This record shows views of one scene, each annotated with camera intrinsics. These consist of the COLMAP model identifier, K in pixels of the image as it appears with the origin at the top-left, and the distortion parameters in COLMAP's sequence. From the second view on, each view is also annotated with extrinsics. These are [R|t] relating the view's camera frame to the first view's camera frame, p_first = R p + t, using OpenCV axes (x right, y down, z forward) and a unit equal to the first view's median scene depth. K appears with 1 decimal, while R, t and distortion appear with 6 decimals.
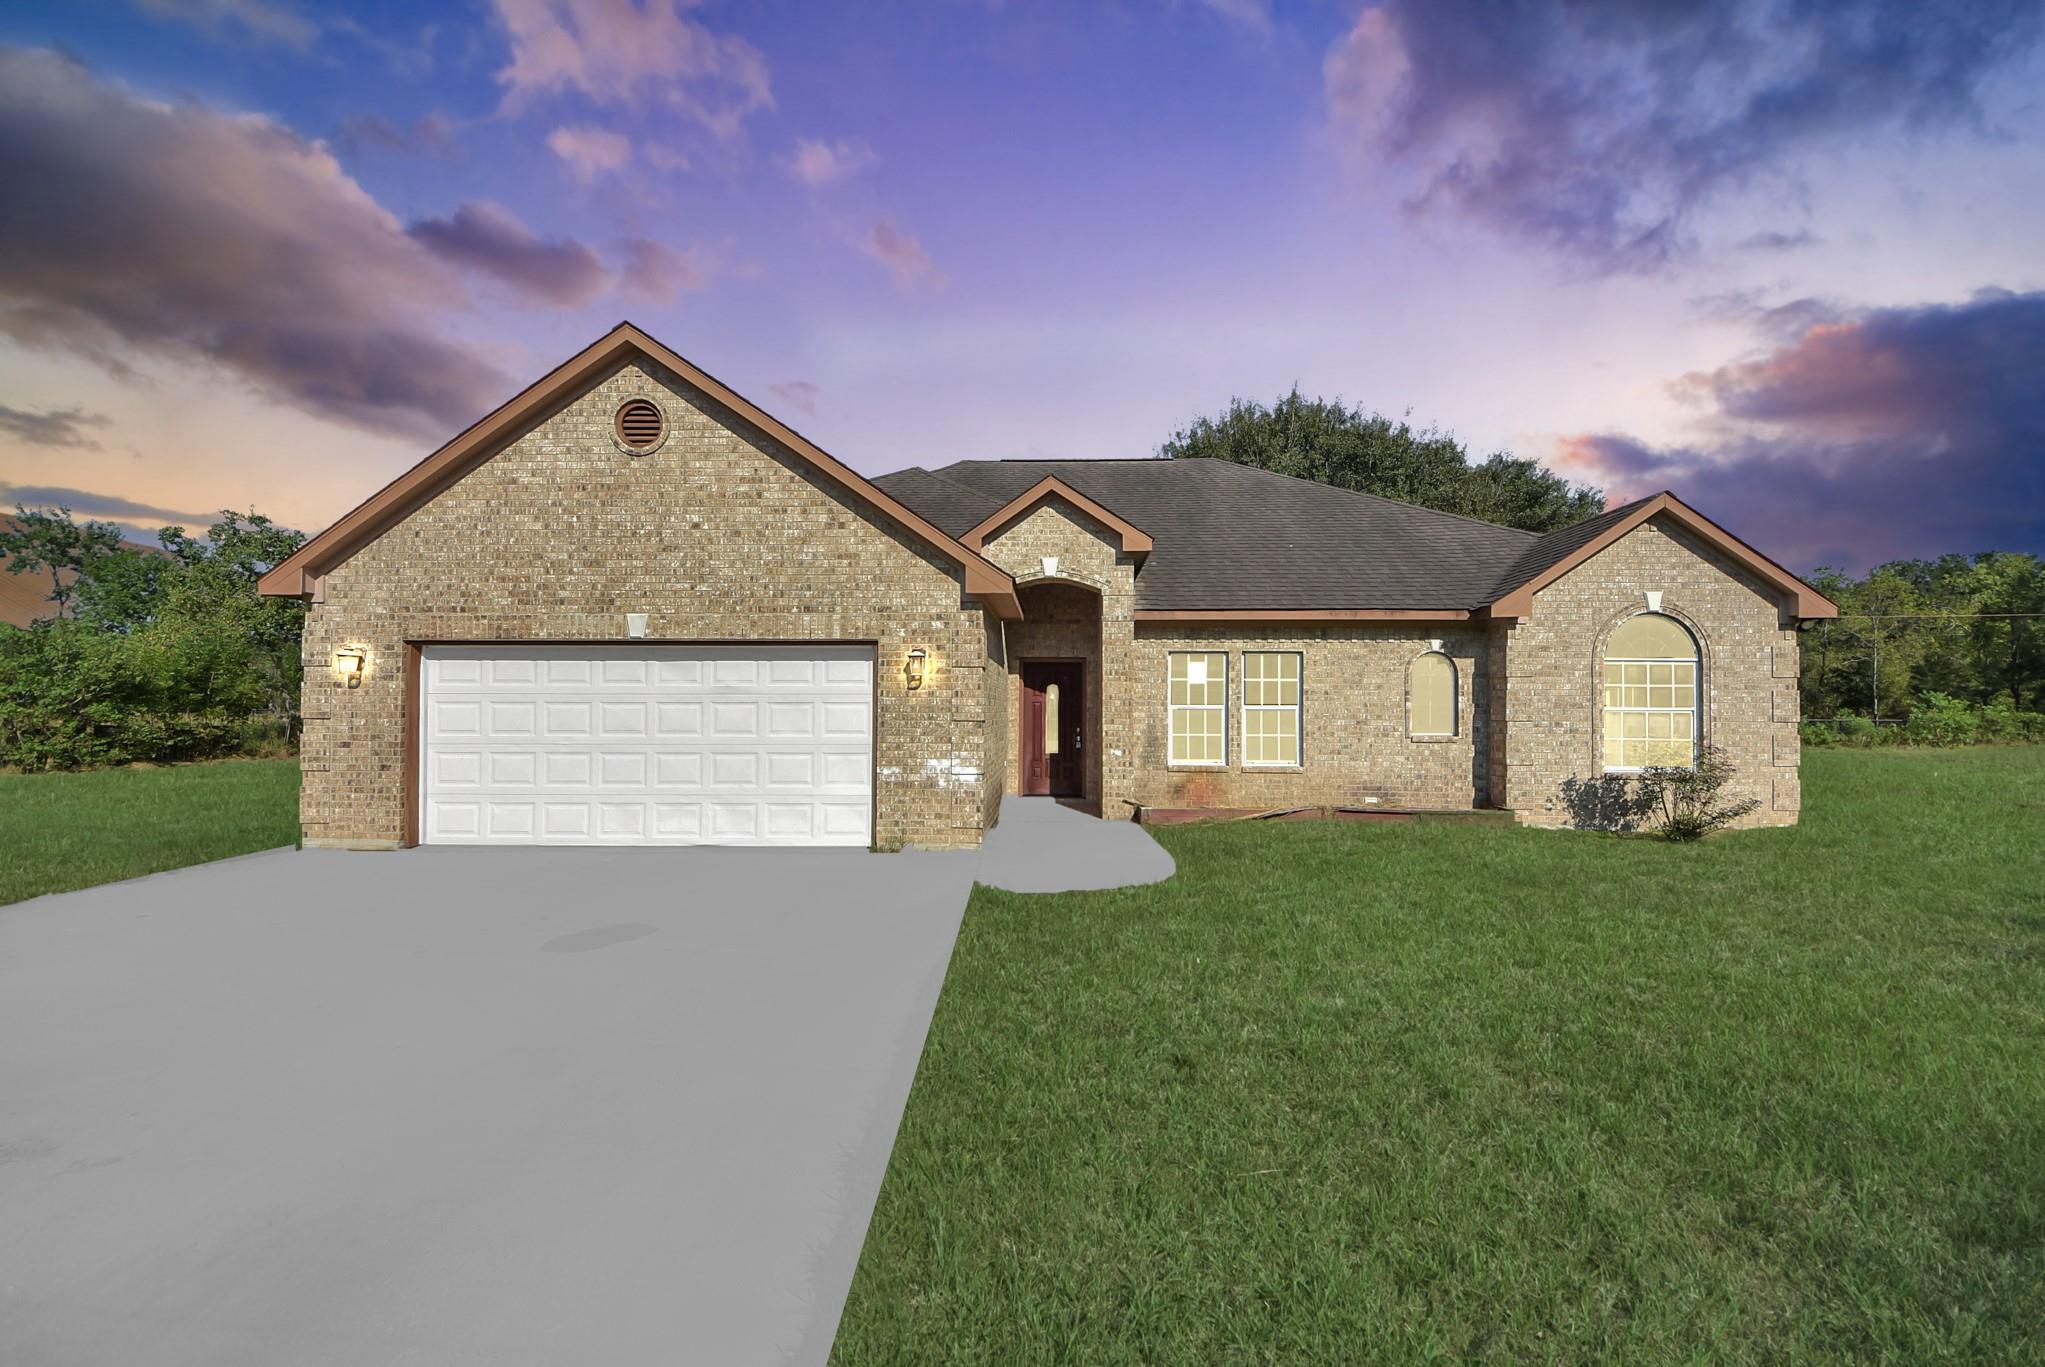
lens RADIAL K [[716.0, 0, 1039.3], [0, 716.0, 690.0], [0, 0, 1]] dist [0.017476, -0.000120]
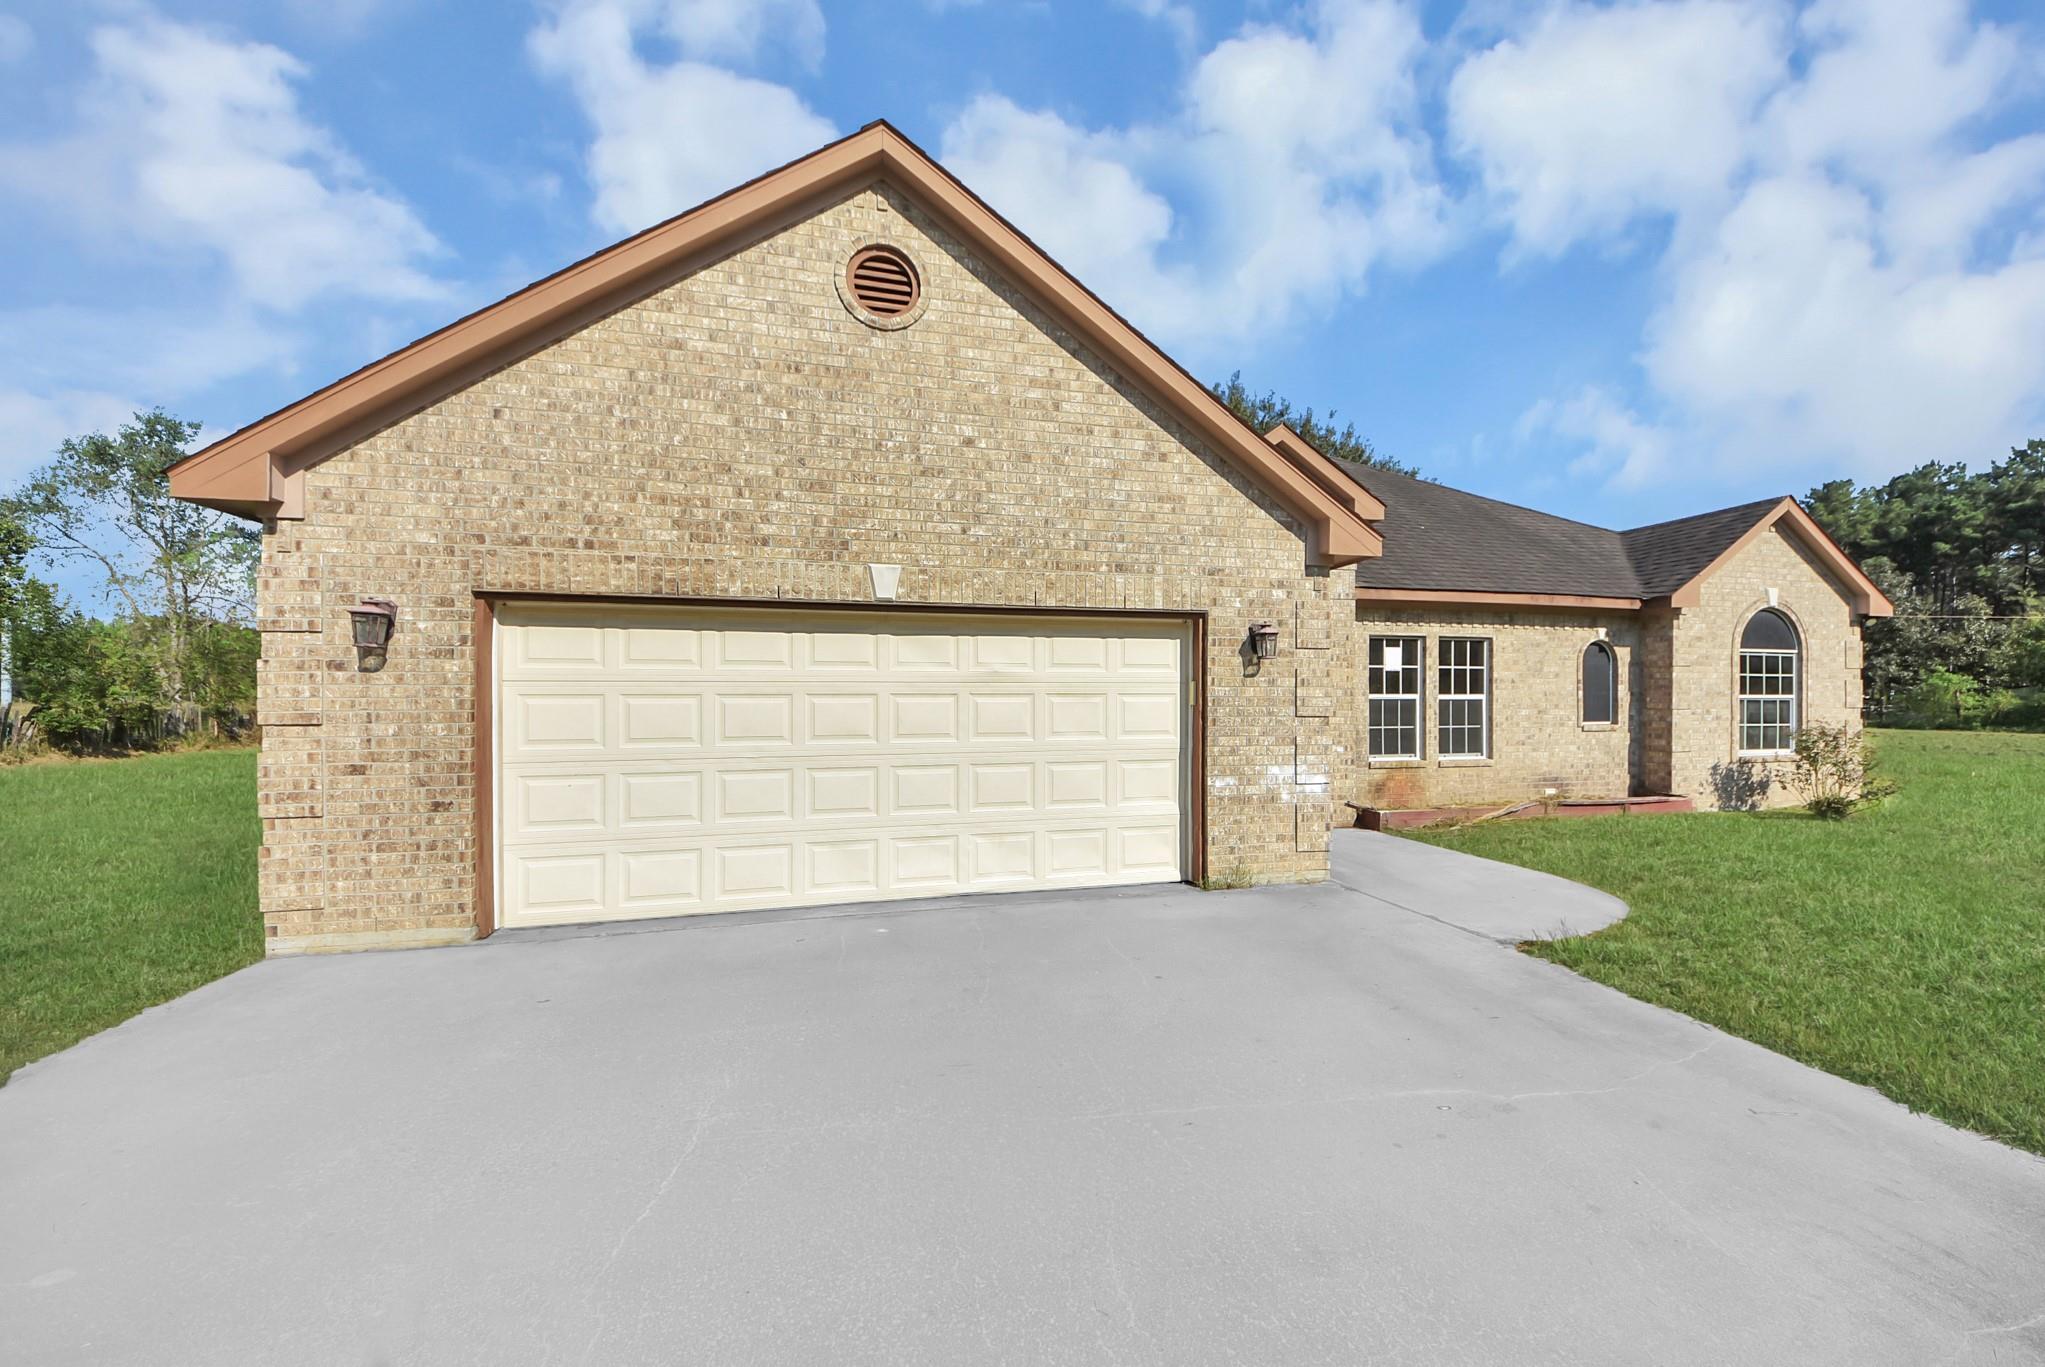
lens RADIAL K [[736.4, 0, 1046.5], [0, 736.4, 687.6], [0, 0, 1]] dist [0.011355, -0.000351]
pose [[0.959851, -0.000952, 0.280510, -0.594032], [-0.003256, 0.999889, 0.014536, -0.000061], [-0.280493, -0.014866, 0.959741, 0.283957]]
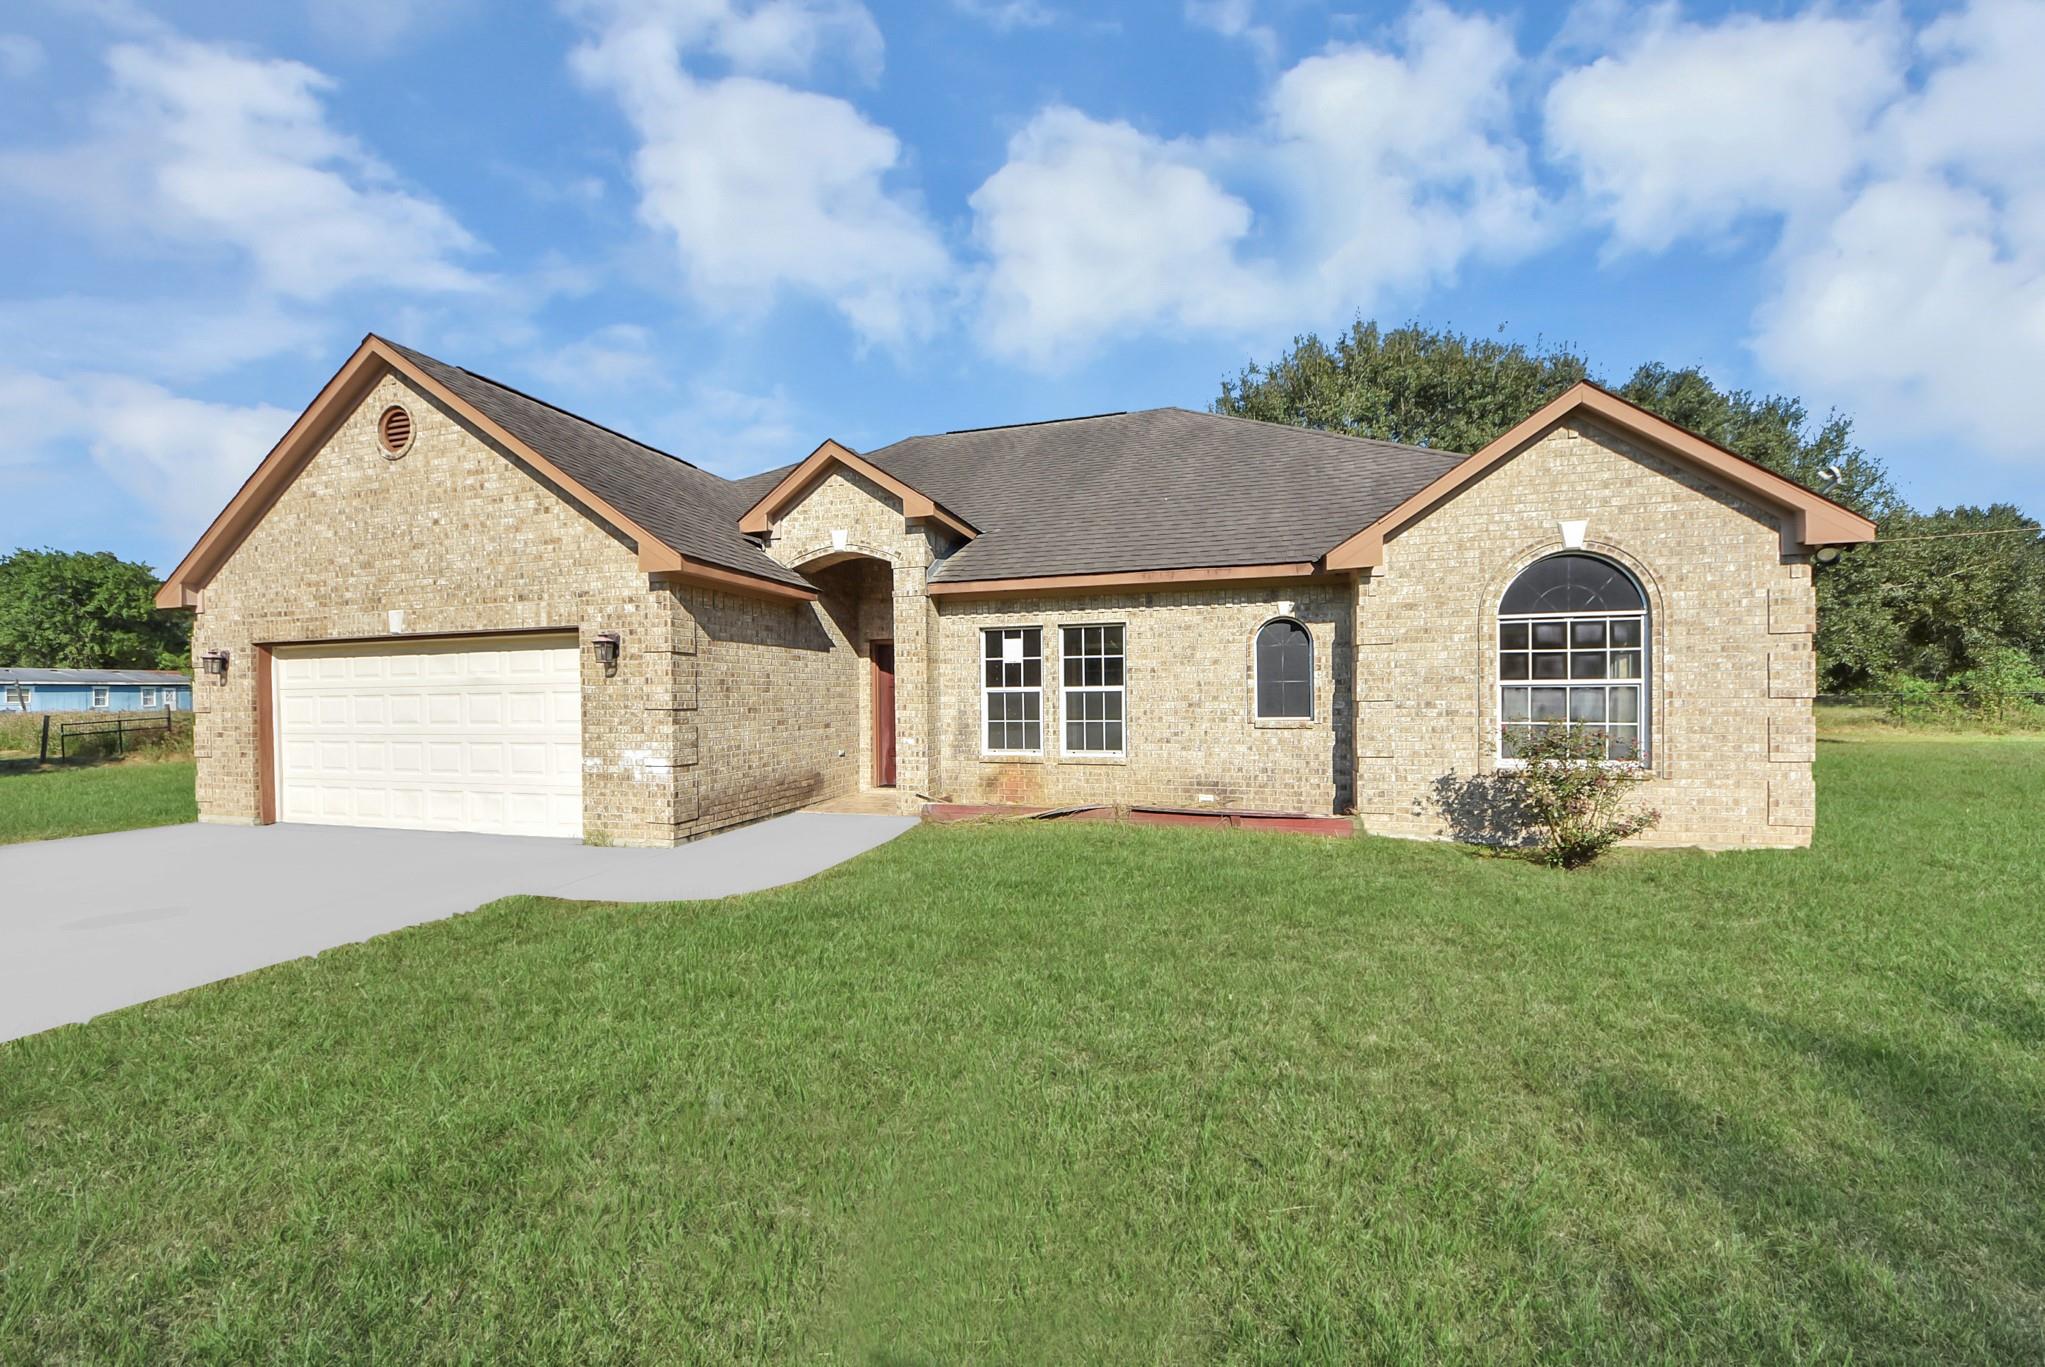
lens RADIAL K [[693.8, 0, 1051.8], [0, 693.8, 694.0], [0, 0, 1]] dist [0.007411, -0.000045]
pose [[0.972037, -0.015000, -0.234350, 0.594909], [0.021719, 0.999423, 0.026115, 0.009833], [0.233823, -0.030475, 0.971802, 0.226644]]
